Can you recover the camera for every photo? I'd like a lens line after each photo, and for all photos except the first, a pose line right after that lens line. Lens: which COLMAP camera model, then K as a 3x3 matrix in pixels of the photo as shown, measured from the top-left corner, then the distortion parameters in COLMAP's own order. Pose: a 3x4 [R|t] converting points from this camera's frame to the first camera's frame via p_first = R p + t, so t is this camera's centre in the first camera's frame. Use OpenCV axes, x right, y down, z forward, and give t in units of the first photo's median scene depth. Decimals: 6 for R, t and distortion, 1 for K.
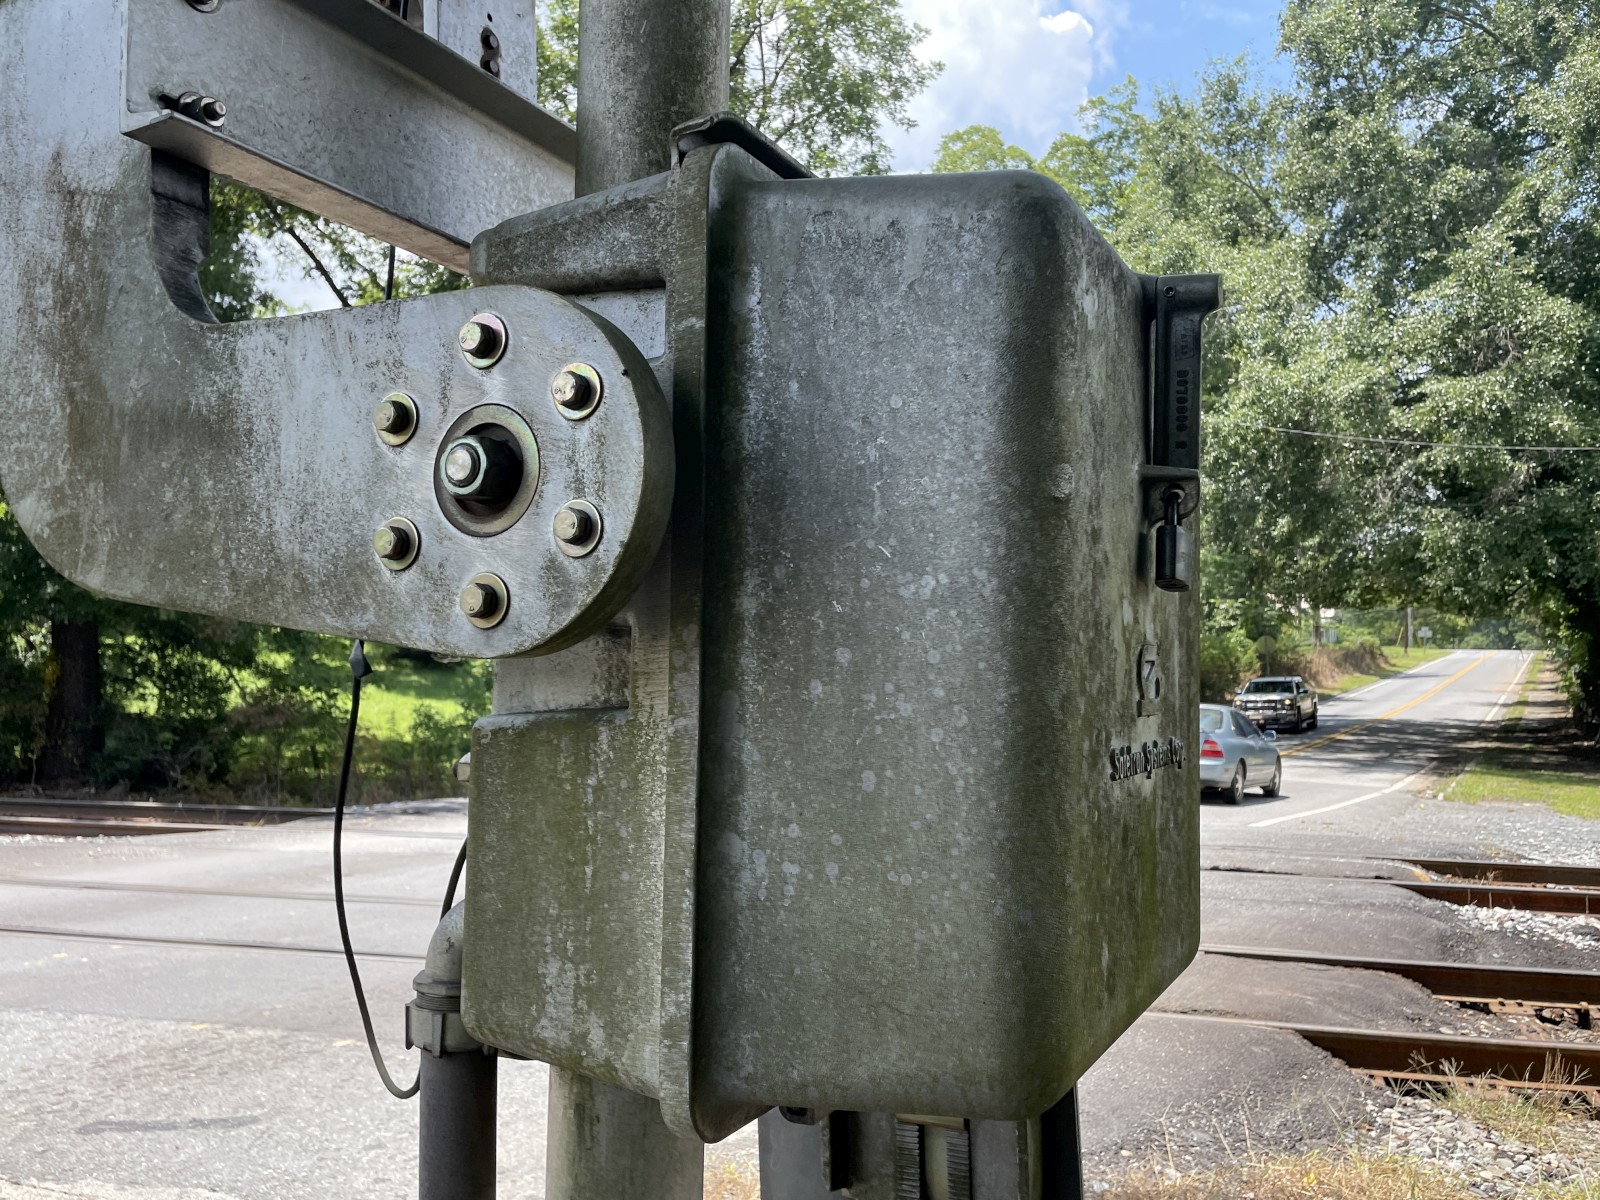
lens RADIAL K [[1325.3, 0, 753.0], [0, 1325.3, 614.8], [0, 0, 1]] dist [0.027564, -0.055669]
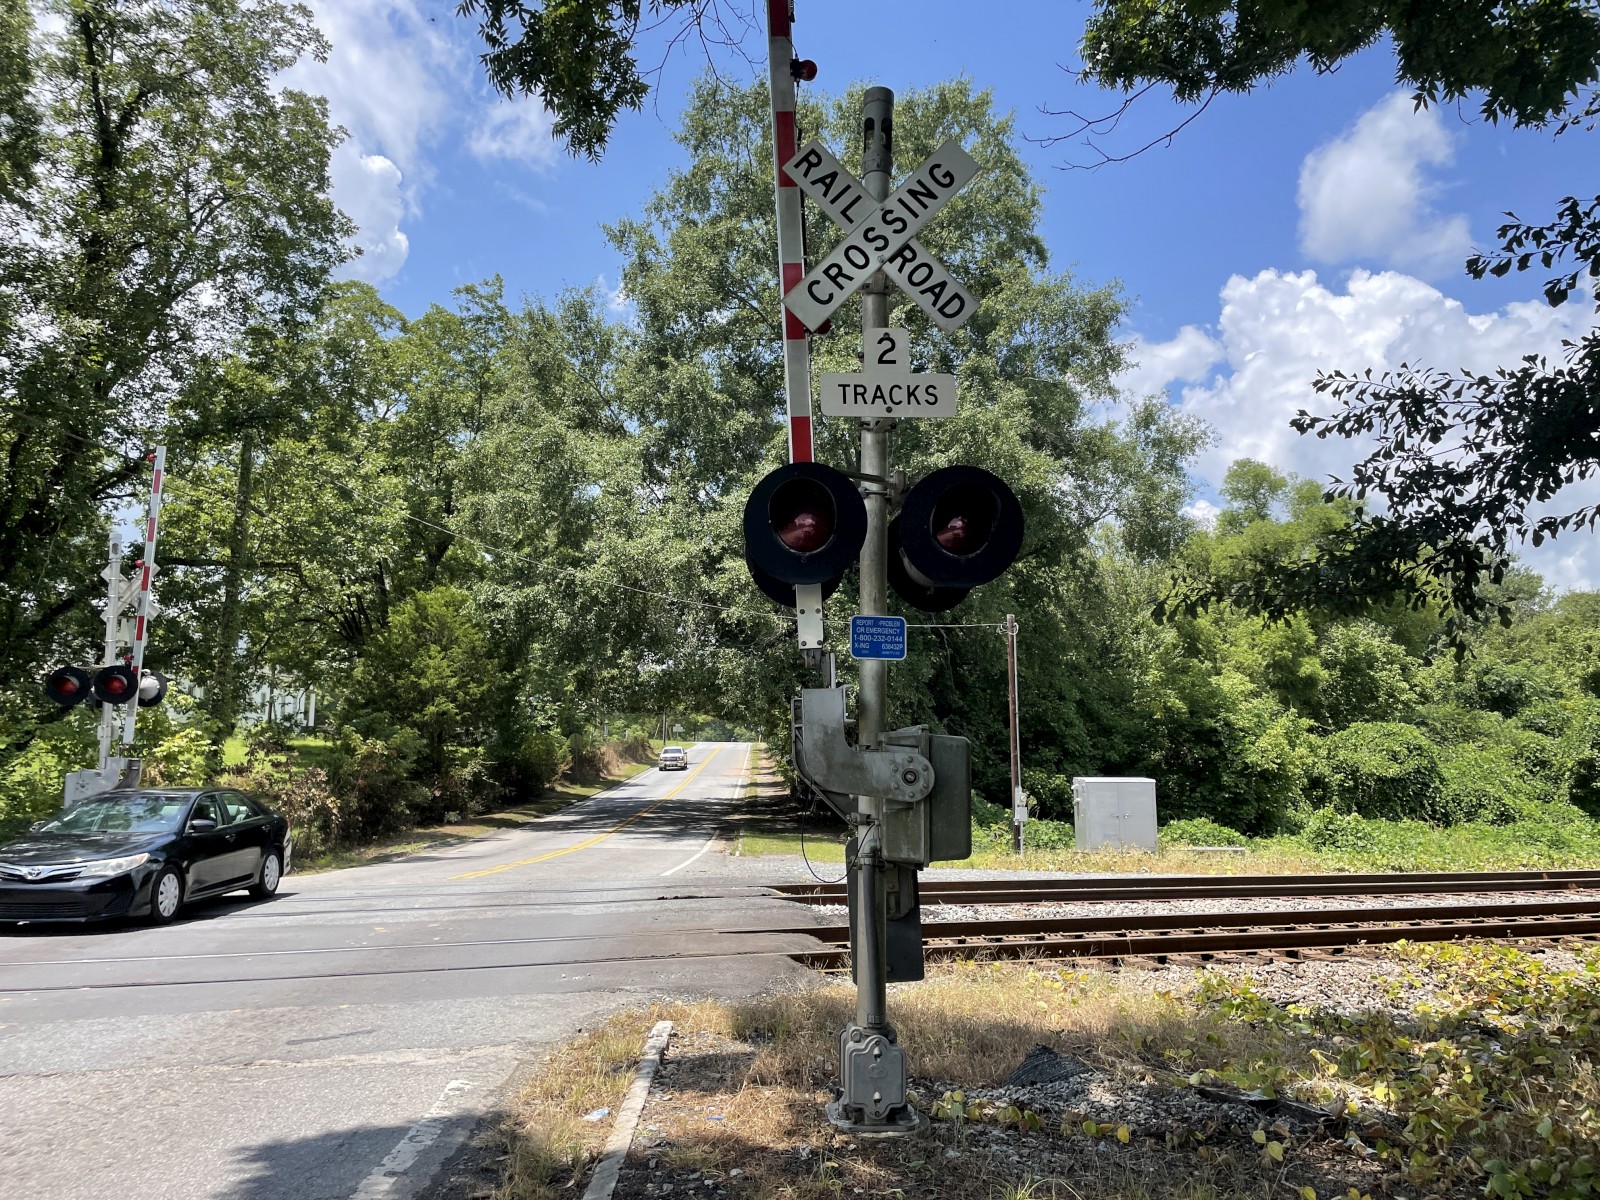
lens RADIAL K [[1201.9, 0, 808.0], [0, 1201.9, 602.5], [0, 0, 1]] dist [0.088523, -0.103167]
pose [[0.835178, 0.065785, 0.546031, -0.085759], [-0.018098, 0.995570, -0.092263, -0.008695], [-0.549682, 0.067173, 0.832669, -0.085927]]
